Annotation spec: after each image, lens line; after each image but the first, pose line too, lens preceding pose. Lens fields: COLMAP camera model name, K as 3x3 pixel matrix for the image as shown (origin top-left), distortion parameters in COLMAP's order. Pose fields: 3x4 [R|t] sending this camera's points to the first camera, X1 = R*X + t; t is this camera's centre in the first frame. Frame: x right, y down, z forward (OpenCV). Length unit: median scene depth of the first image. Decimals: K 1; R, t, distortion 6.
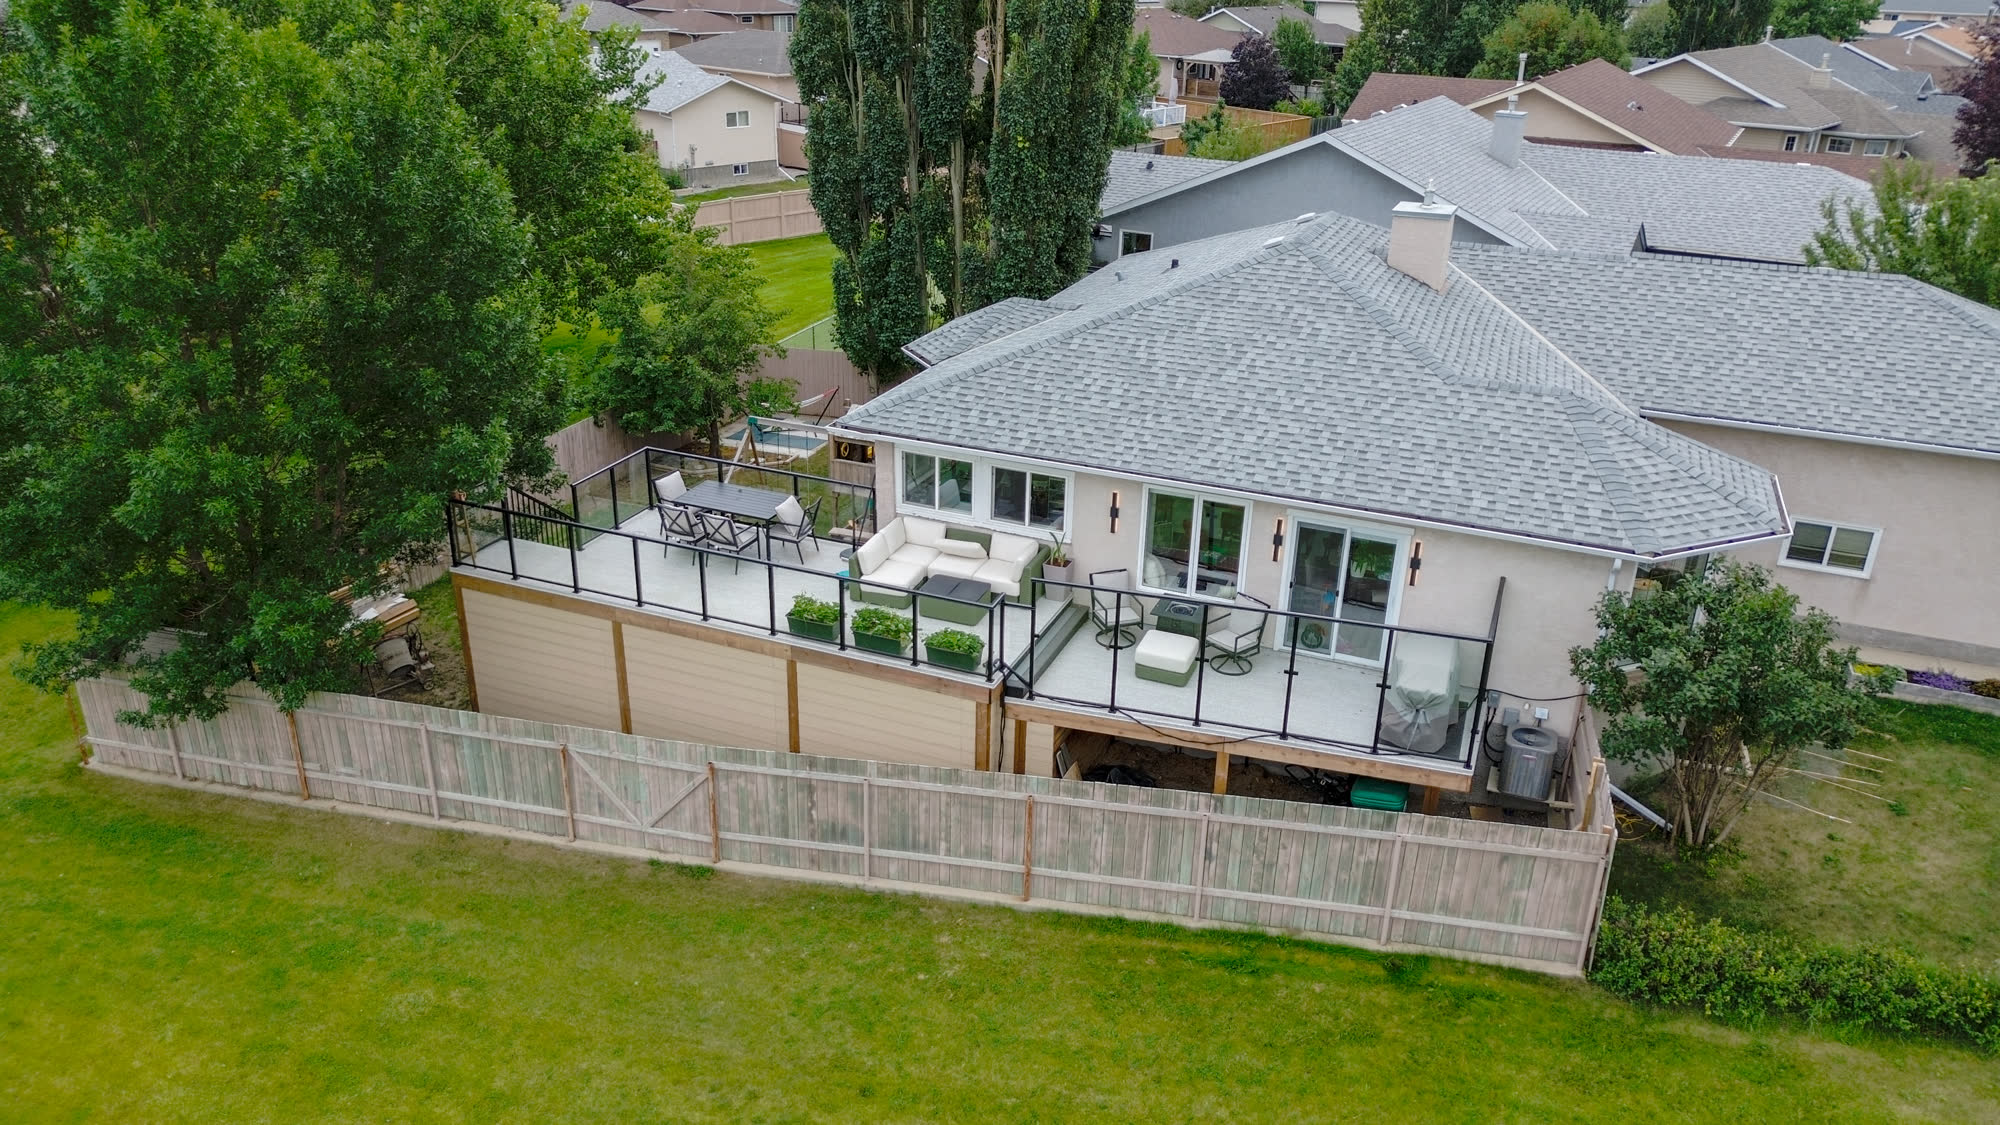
lens RADIAL K [[1425.4, 0, 1000.0], [0, 1425.4, 562.5], [0, 0, 1]] dist [0.005966, 0.000332]
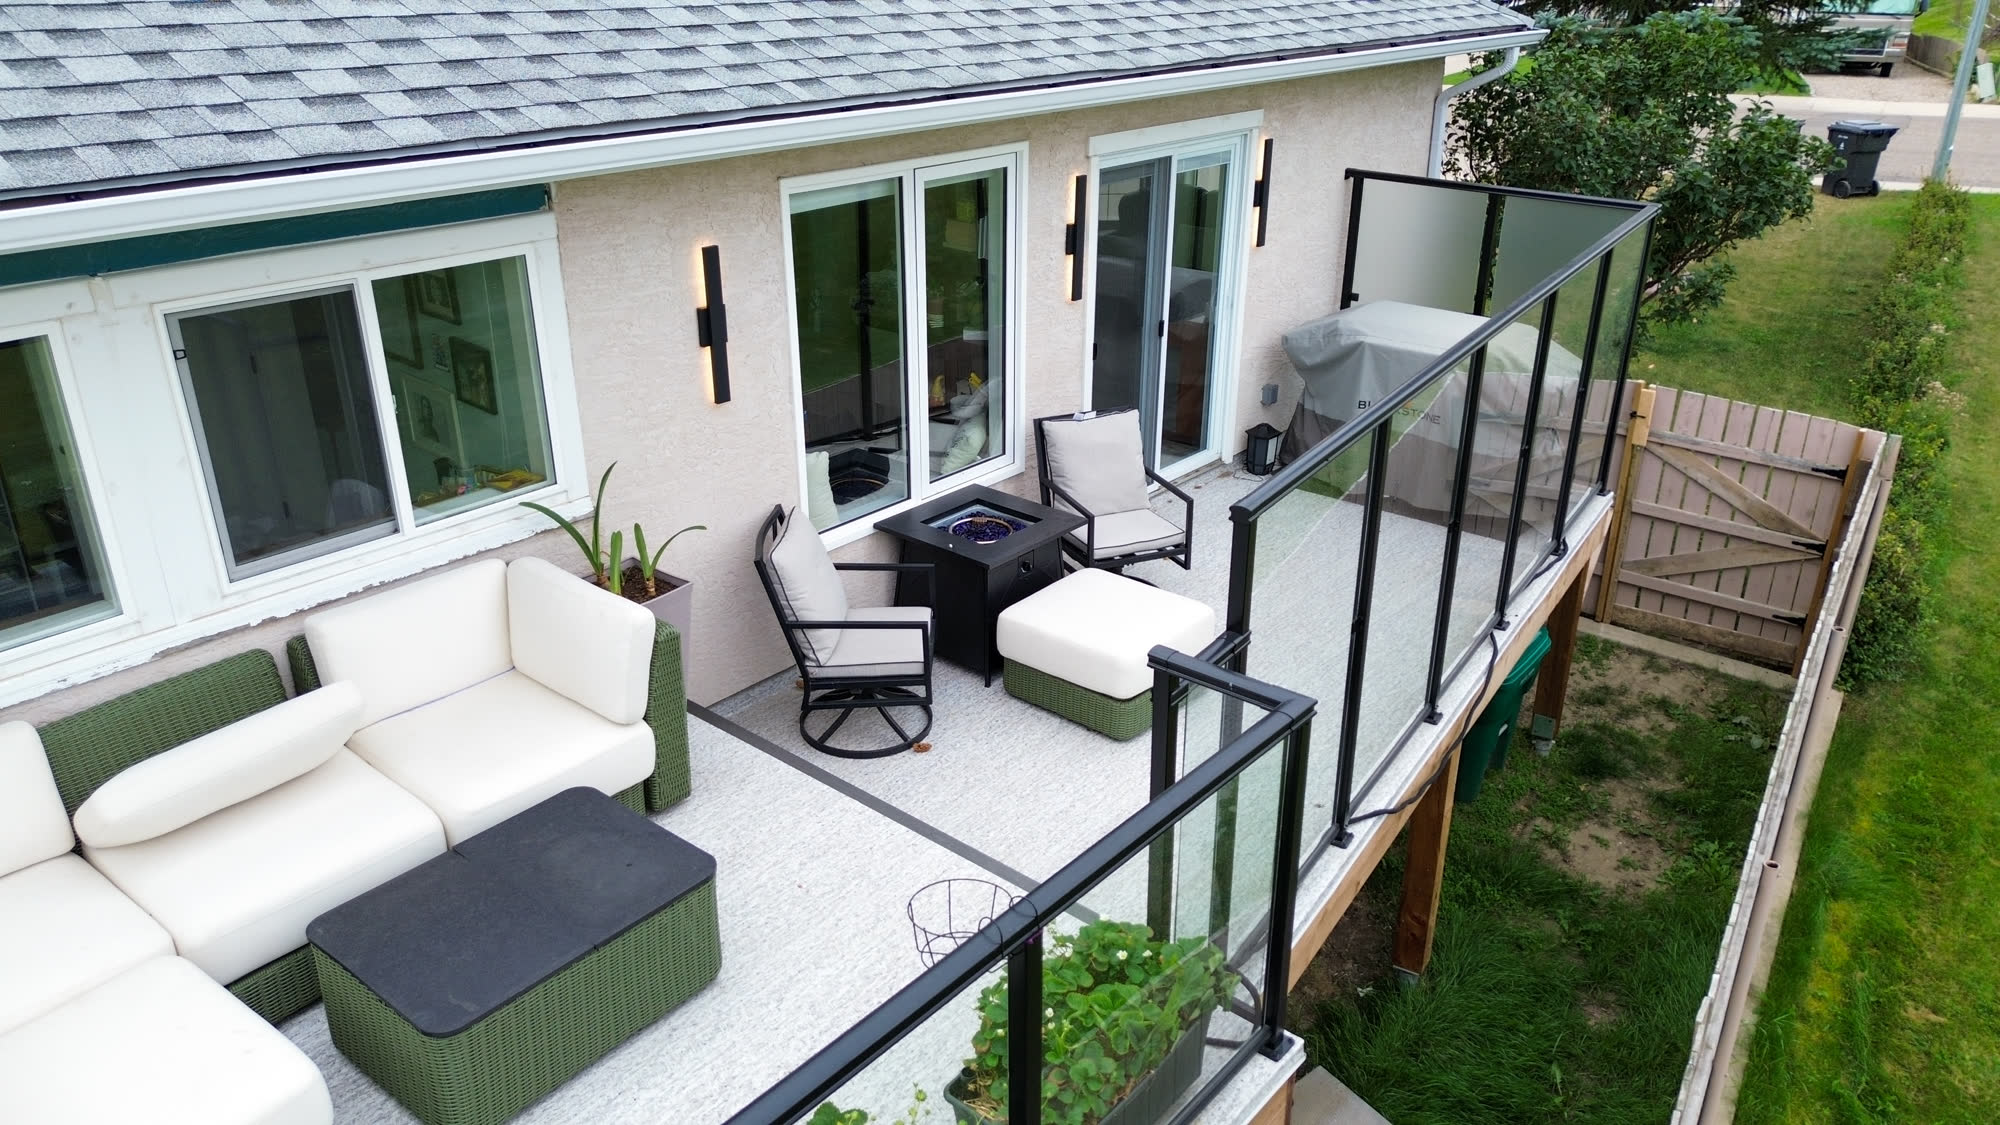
lens RADIAL K [[1425.4, 0, 1000.0], [0, 1425.4, 562.5], [0, 0, 1]] dist [0.005966, 0.000332]
pose [[0.329496, -0.409048, 0.850948, -0.155366], [0.391439, 0.879354, 0.271133, -0.048265], [-0.859191, 0.243757, 0.449860, 0.851250]]
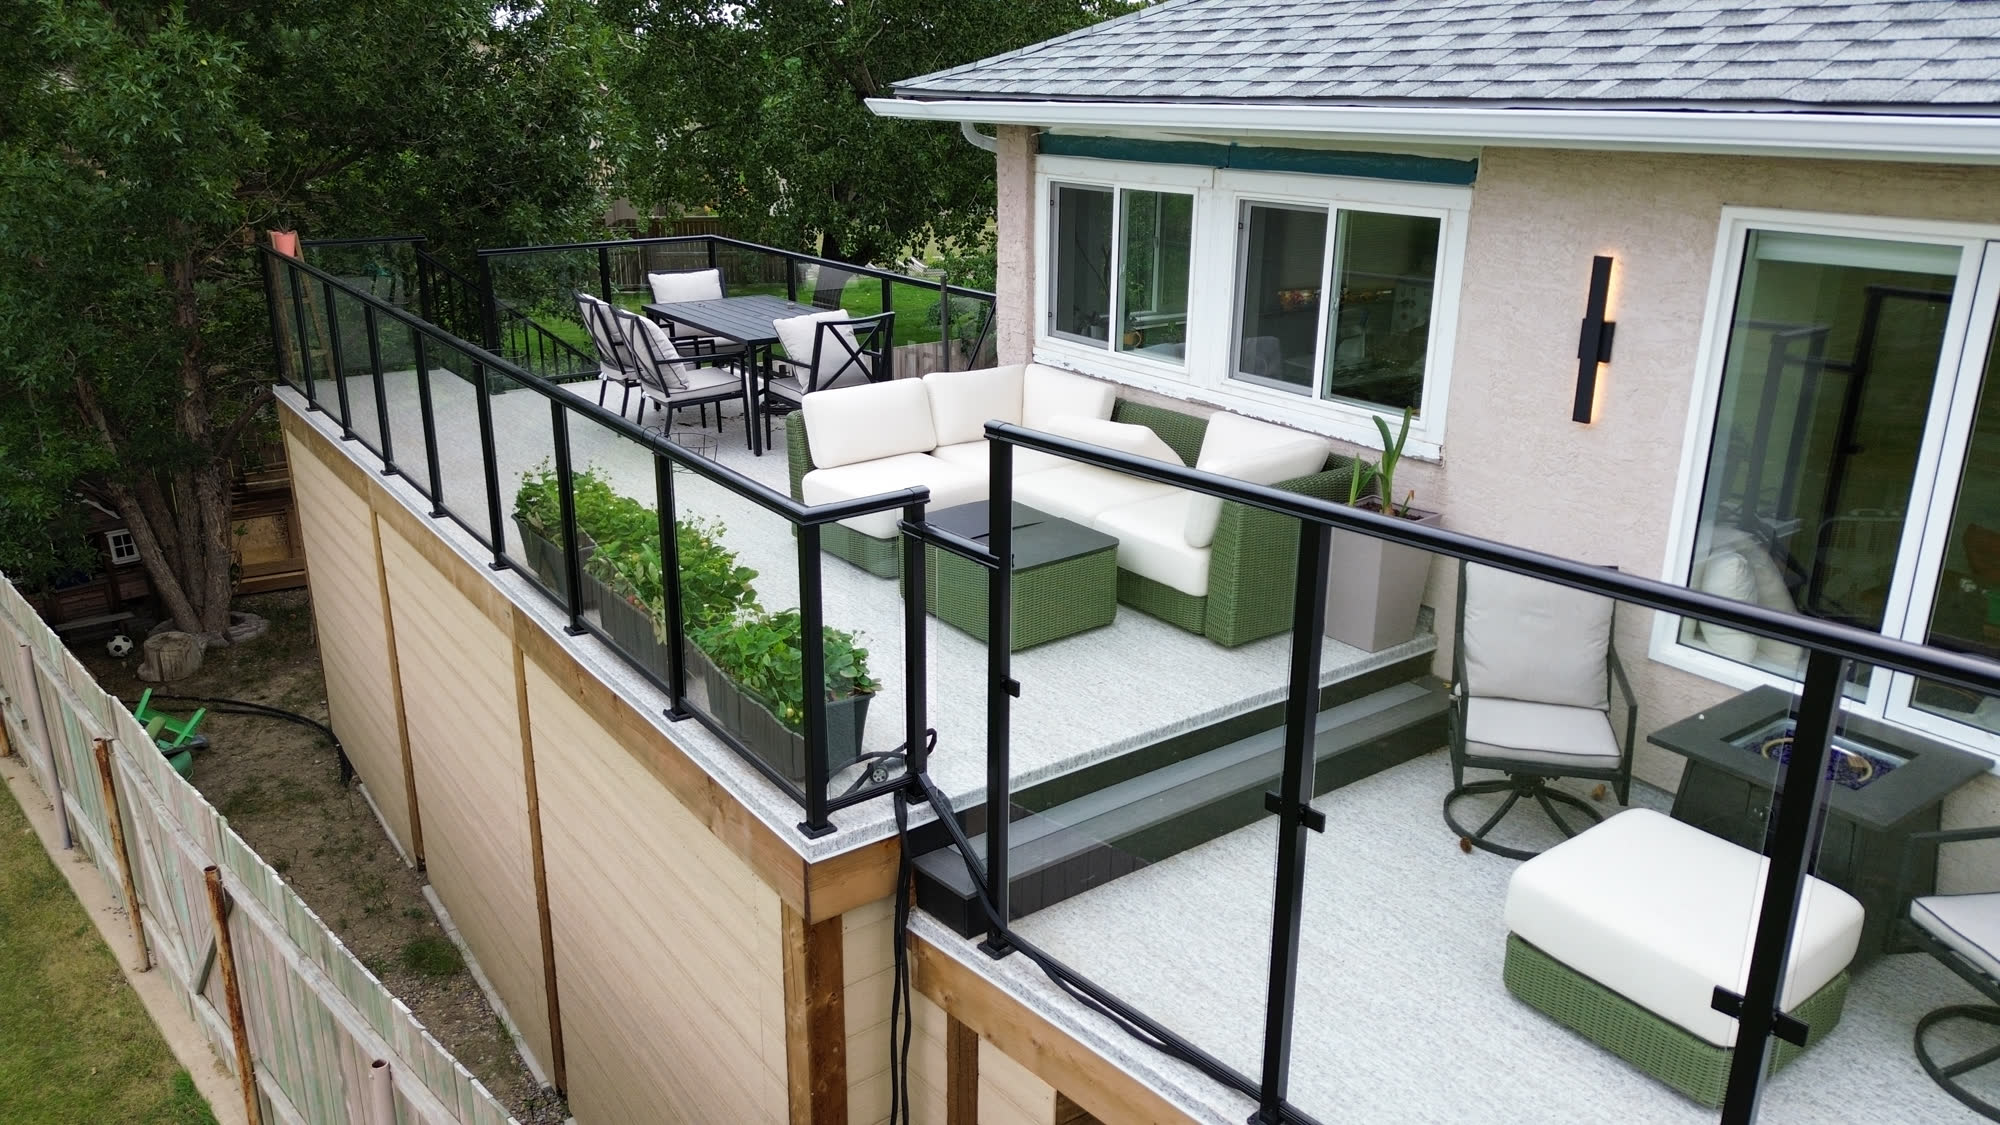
lens RADIAL K [[1425.4, 0, 1000.0], [0, 1425.4, 562.5], [0, 0, 1]] dist [0.005966, 0.000332]
pose [[0.836597, 0.144519, -0.528413, 0.134415], [-0.201326, 0.978184, -0.051215, 0.040377], [0.509484, 0.149230, 0.847441, 0.739013]]
